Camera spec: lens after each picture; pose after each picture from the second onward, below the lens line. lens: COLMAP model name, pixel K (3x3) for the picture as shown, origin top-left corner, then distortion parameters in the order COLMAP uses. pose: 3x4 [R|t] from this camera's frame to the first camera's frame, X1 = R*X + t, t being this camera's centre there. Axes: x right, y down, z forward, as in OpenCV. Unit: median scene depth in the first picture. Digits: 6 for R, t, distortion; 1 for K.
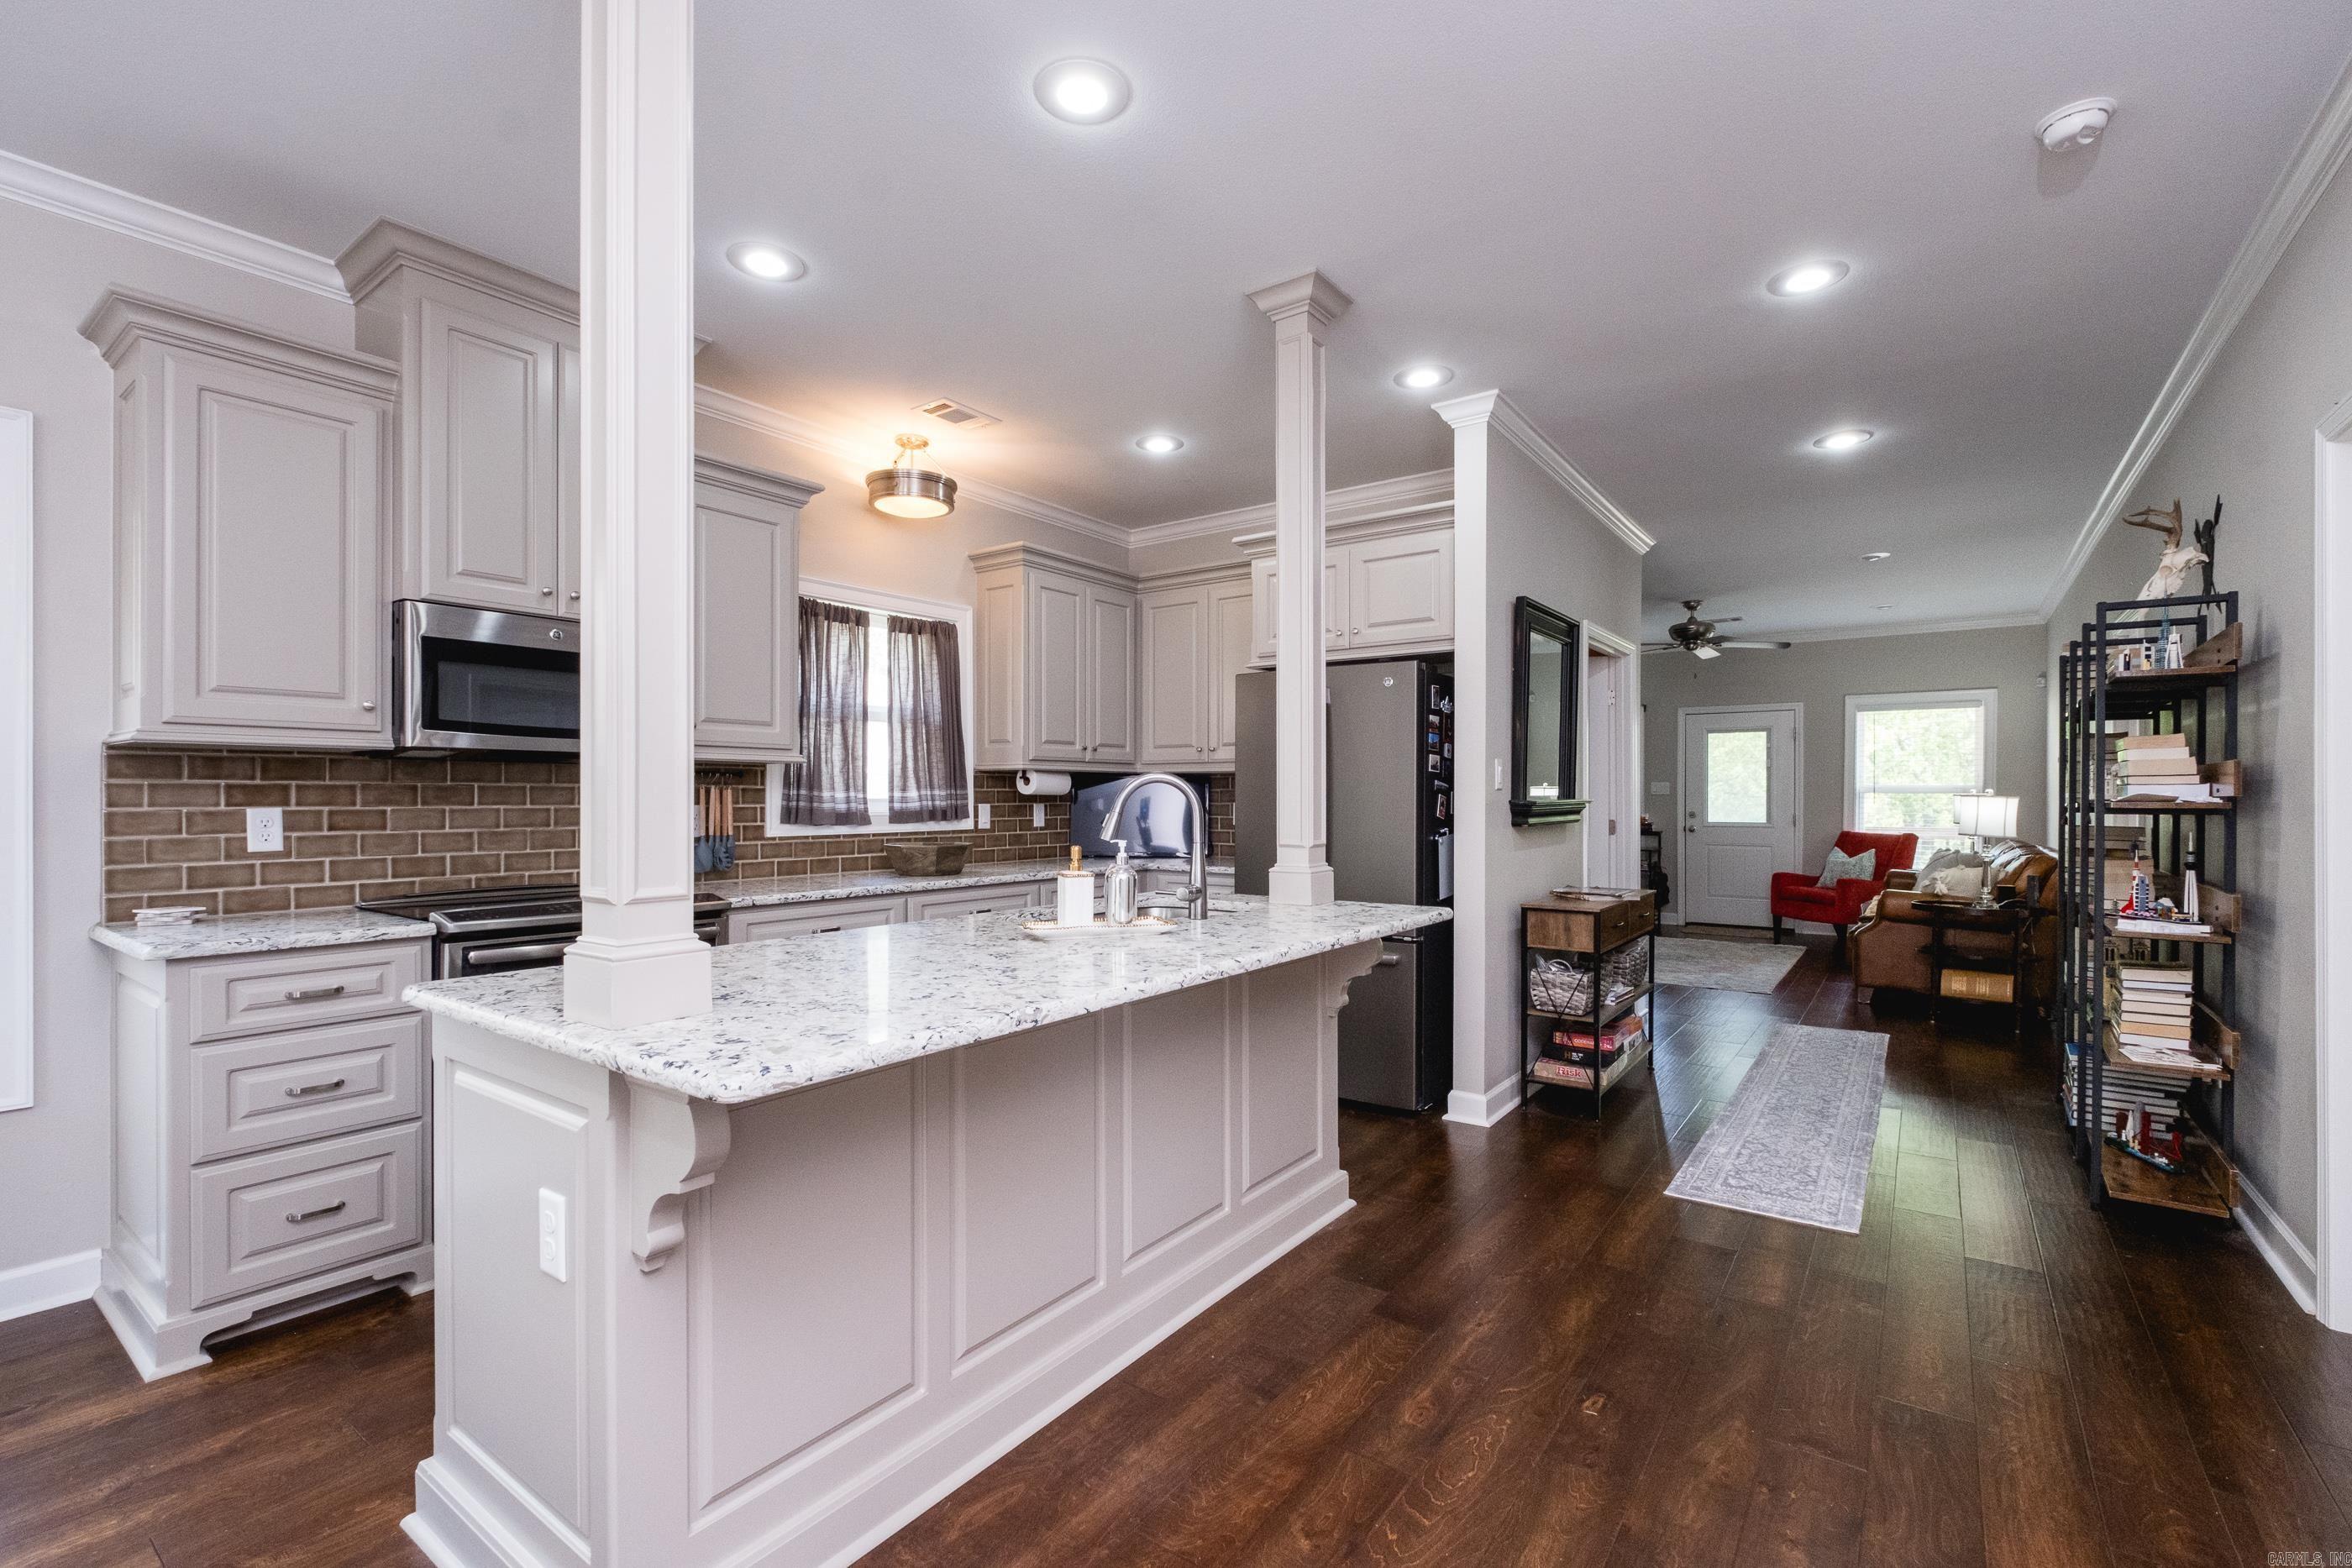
lens RADIAL K [[1017.6, 0, 1191.1], [0, 1017.6, 797.8], [0, 0, 1]] dist [0.008049, -0.006151]
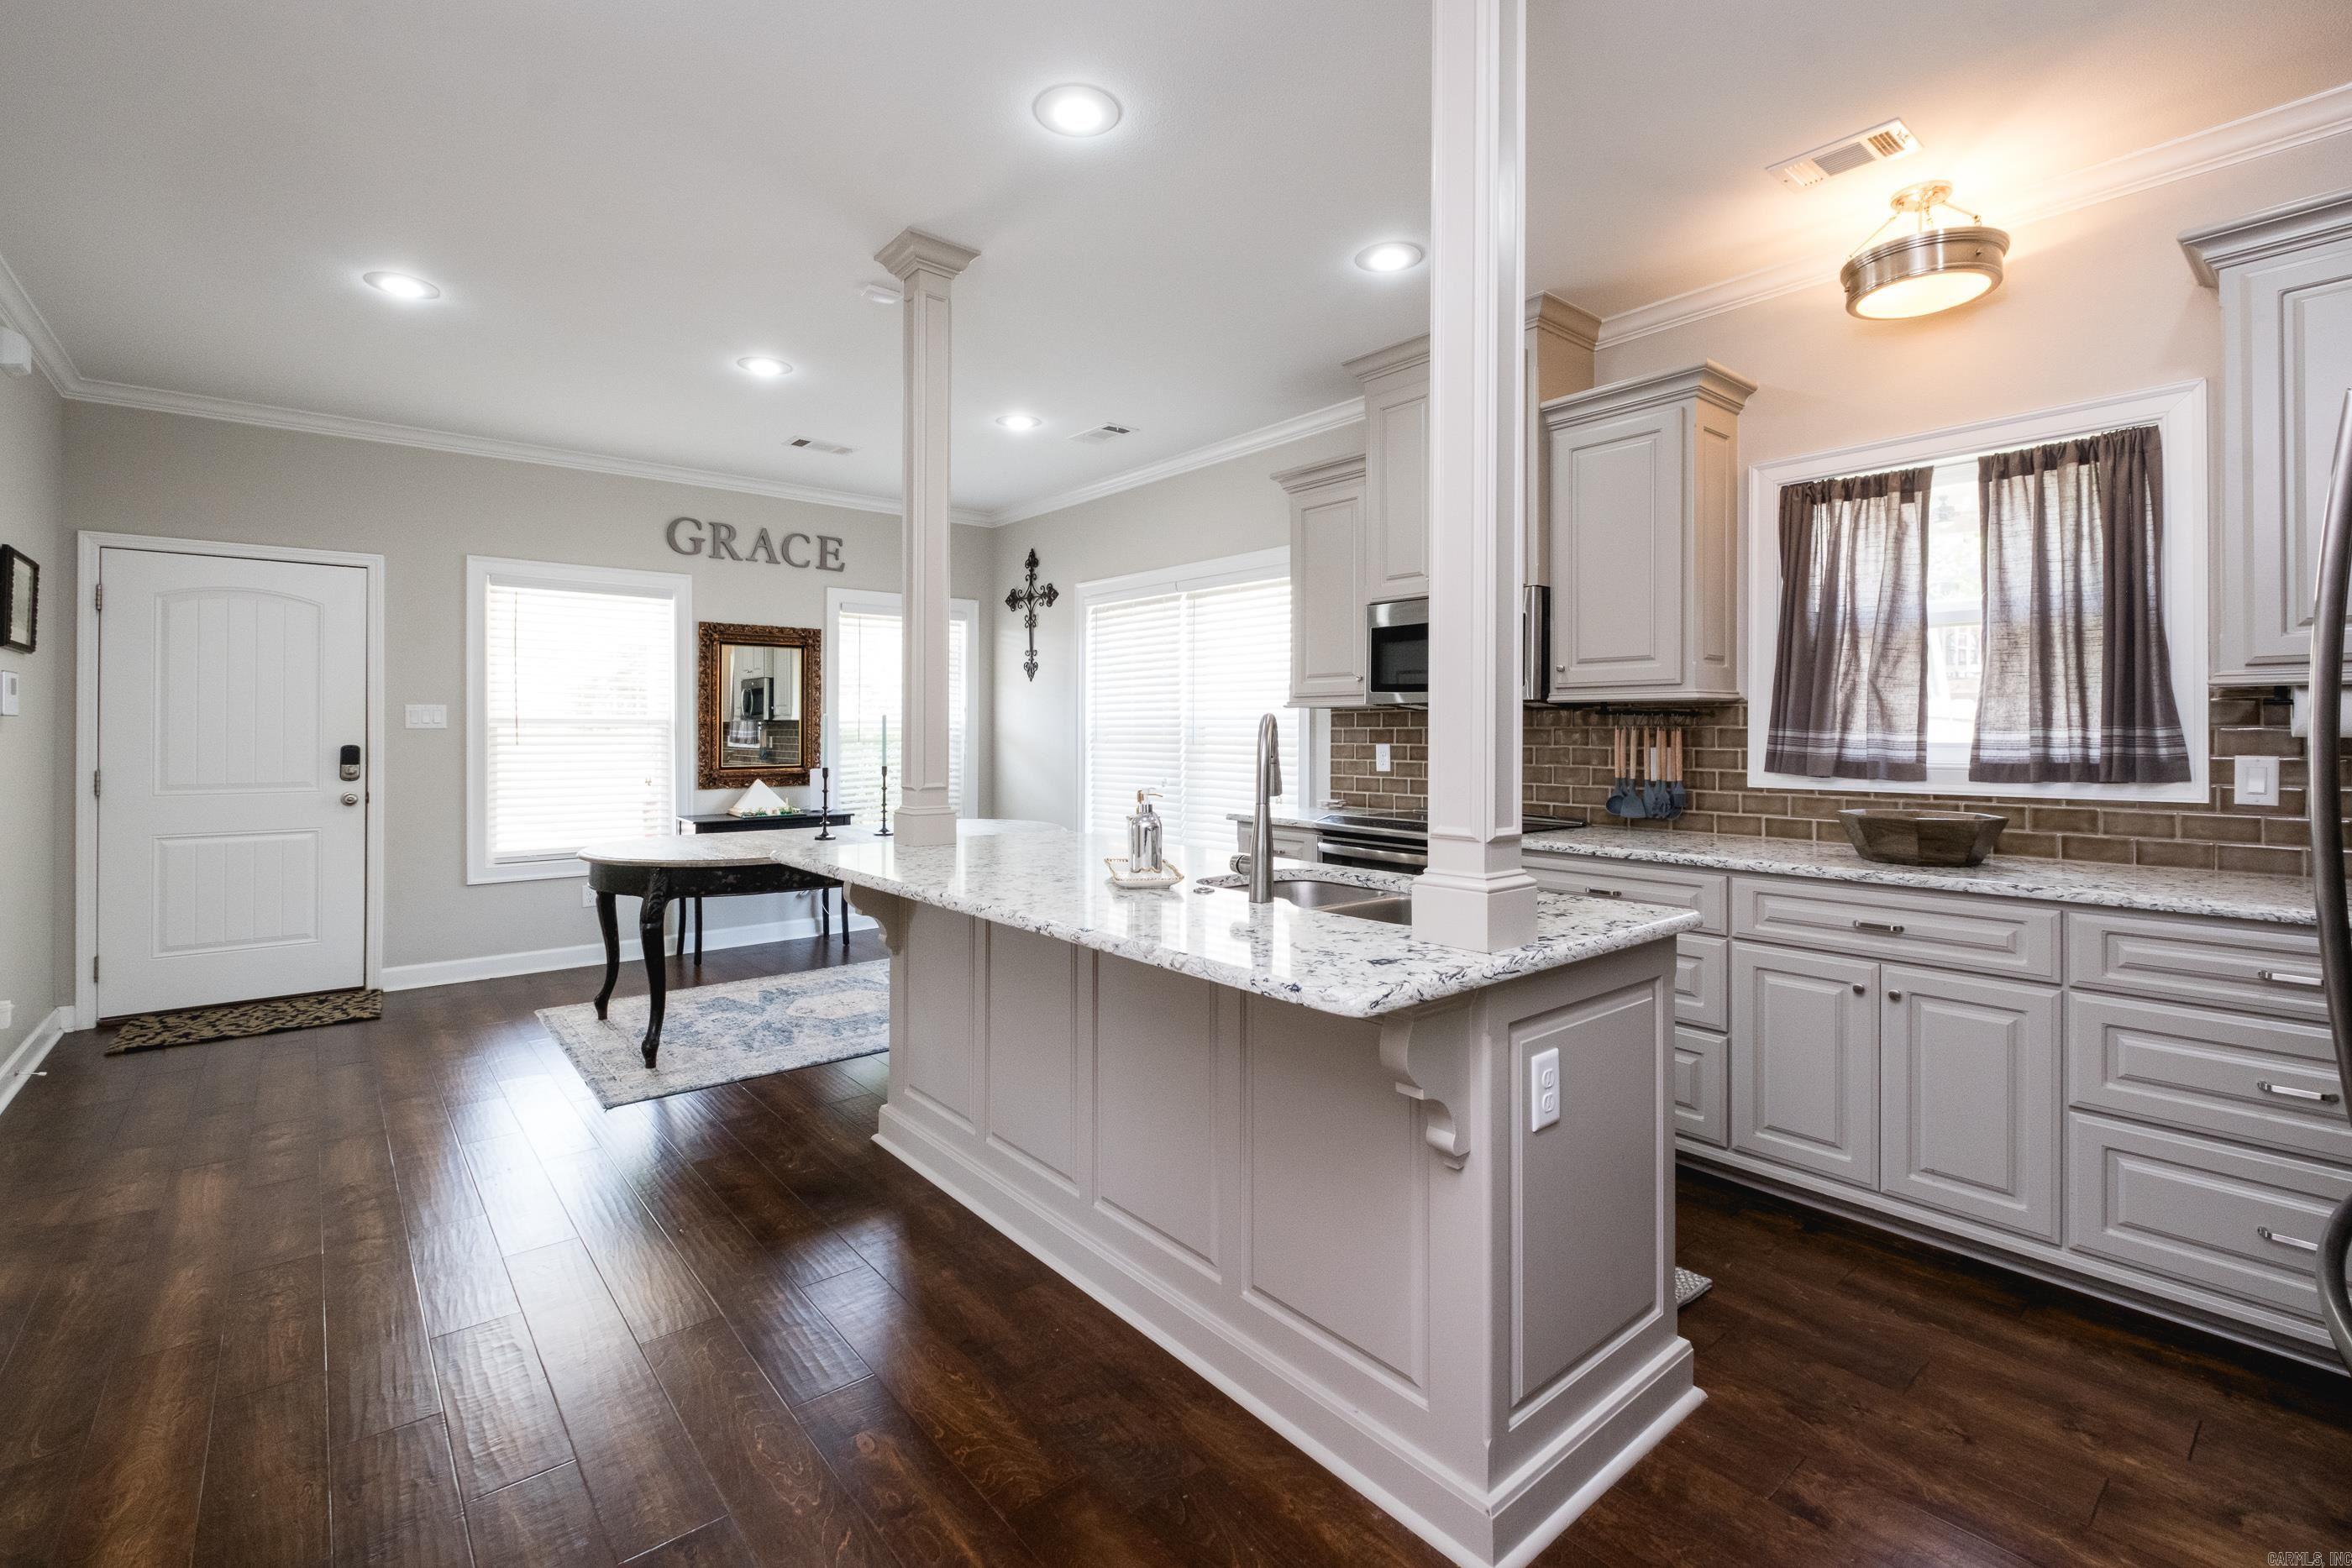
lens RADIAL K [[1017.6, 0, 1151.7], [0, 1017.6, 731.2], [0, 0, 1]] dist [0.008049, -0.006151]
pose [[-0.252309, -0.003957, -0.967639, 0.482448], [-0.003072, 0.999990, -0.003288, -0.002838], [0.967642, 0.002143, -0.252318, 0.694154]]
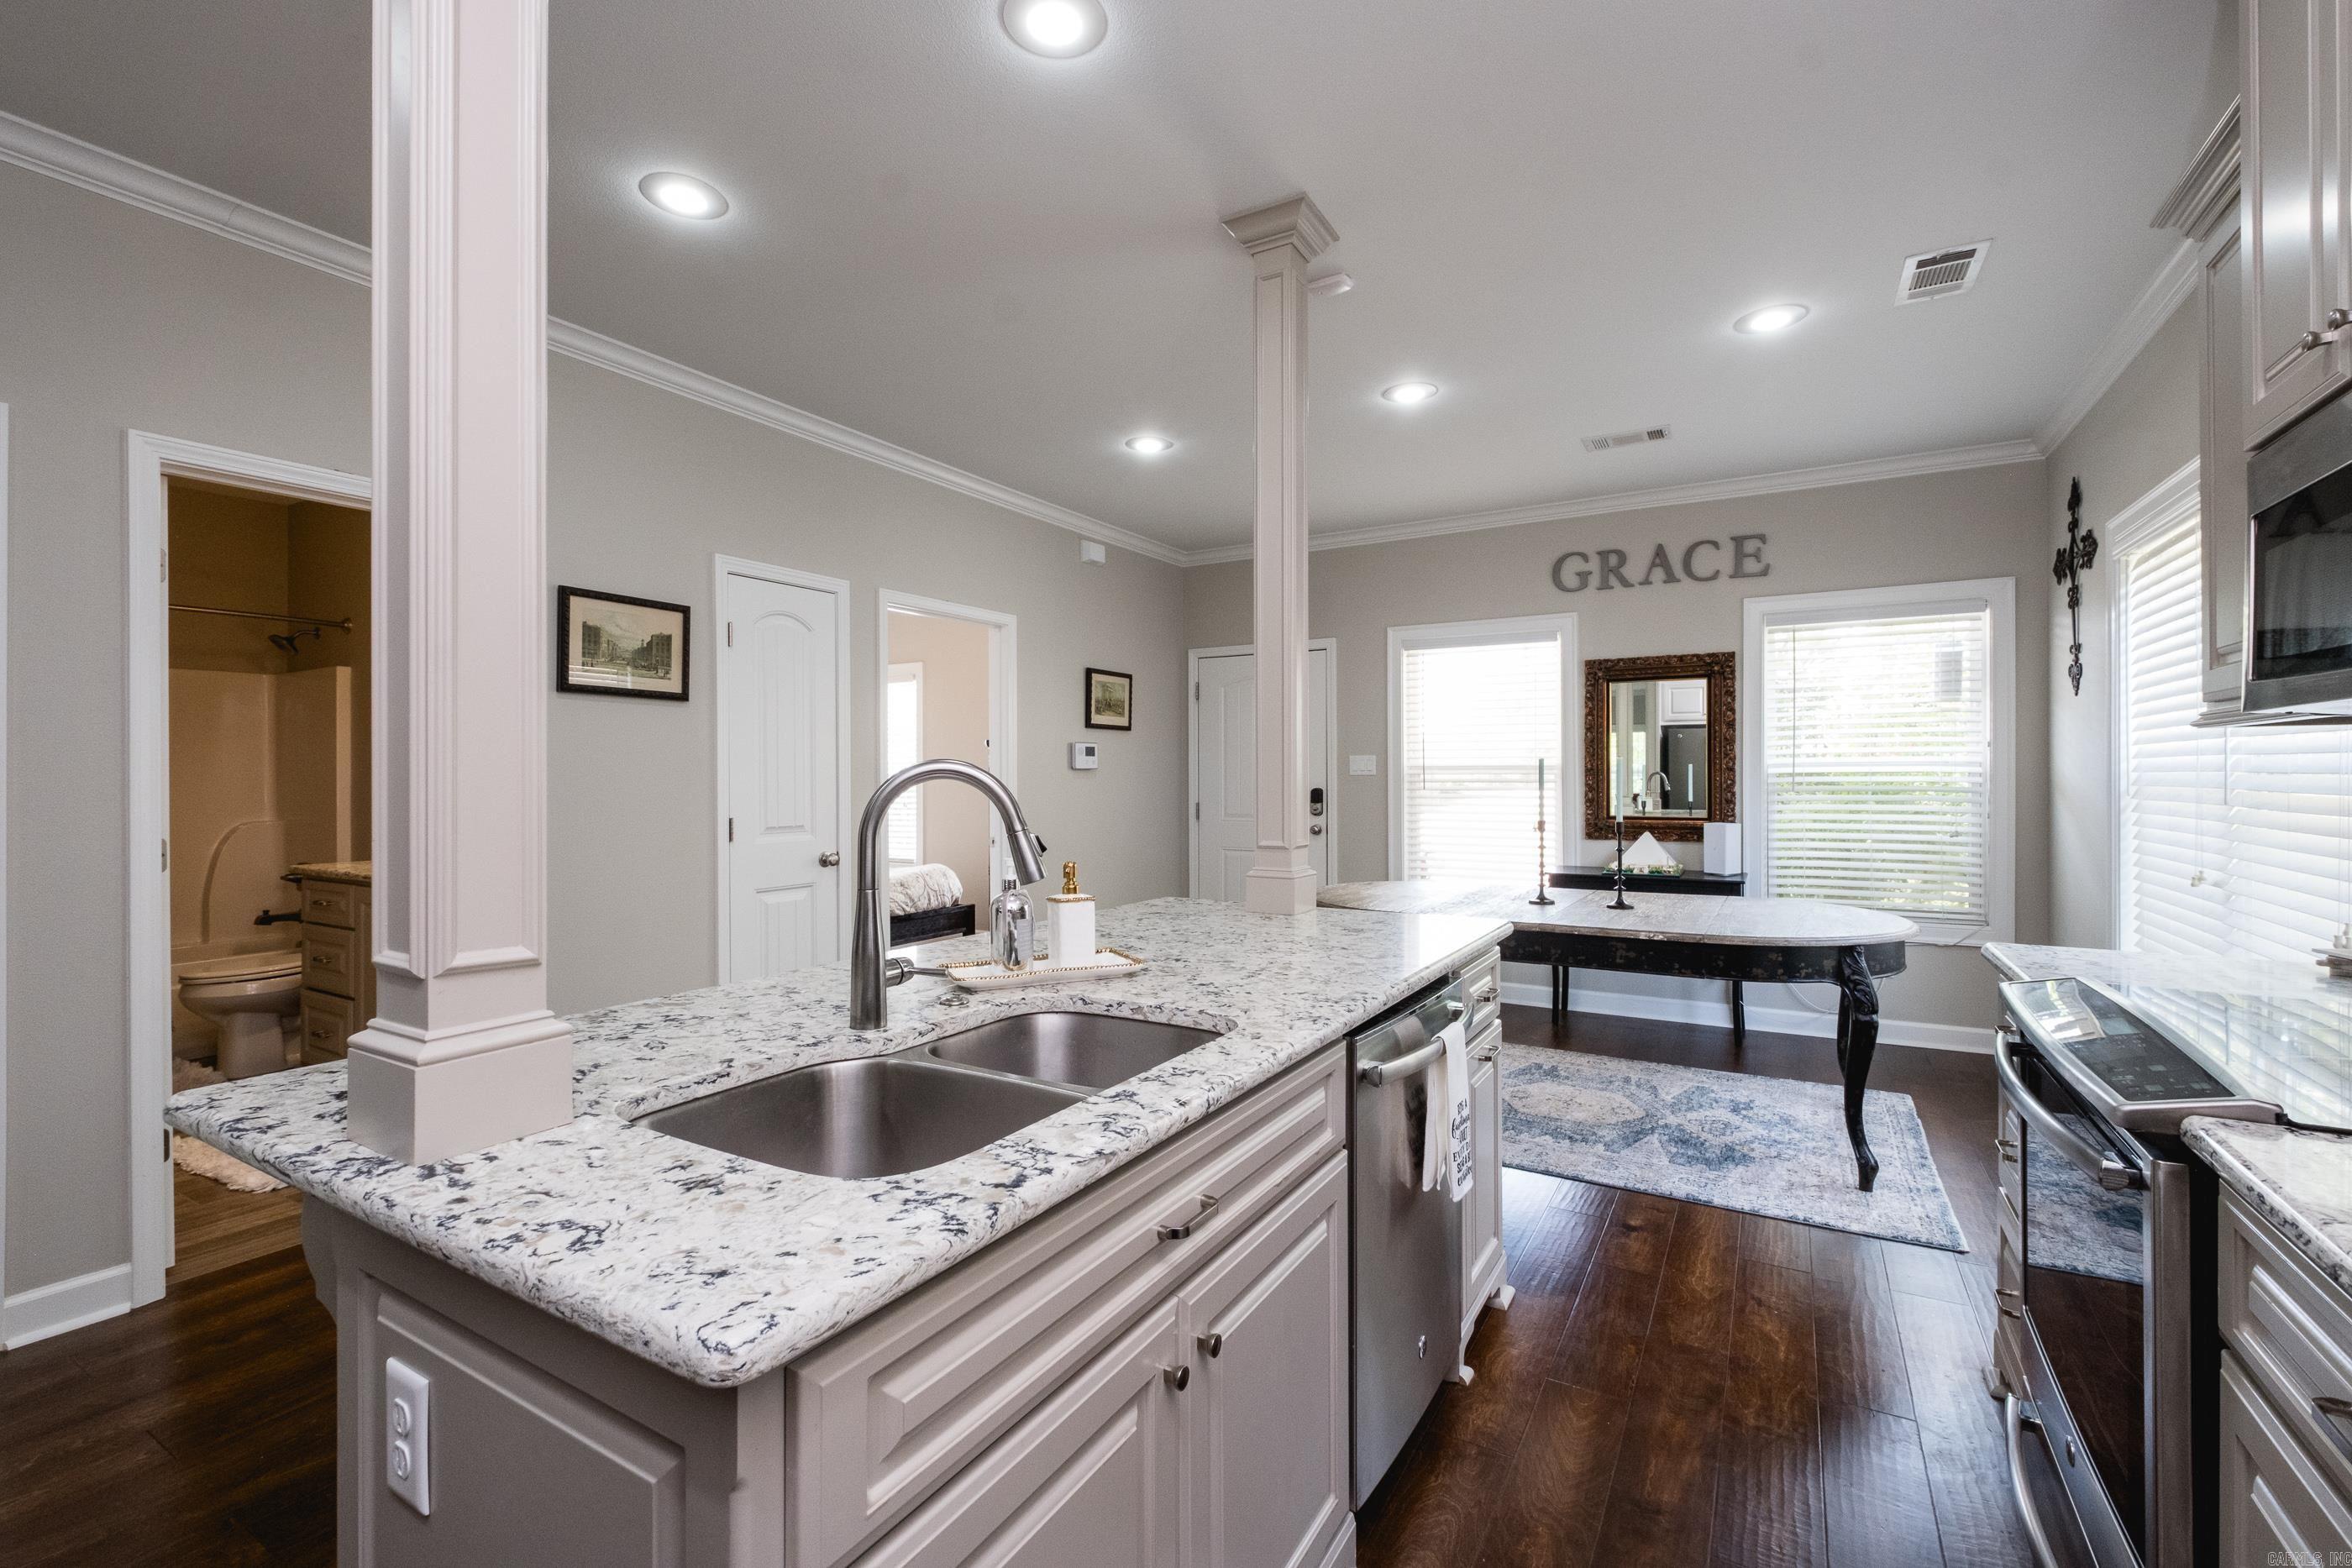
lens RADIAL K [[1017.6, 0, 1192.7], [0, 1017.6, 760.6], [0, 0, 1]] dist [0.008049, -0.006151]
pose [[-0.993882, 0.000005, -0.110445, -0.065037], [0.001143, 0.999947, -0.010241, -0.014072], [0.110439, -0.010304, -0.993830, 0.982665]]
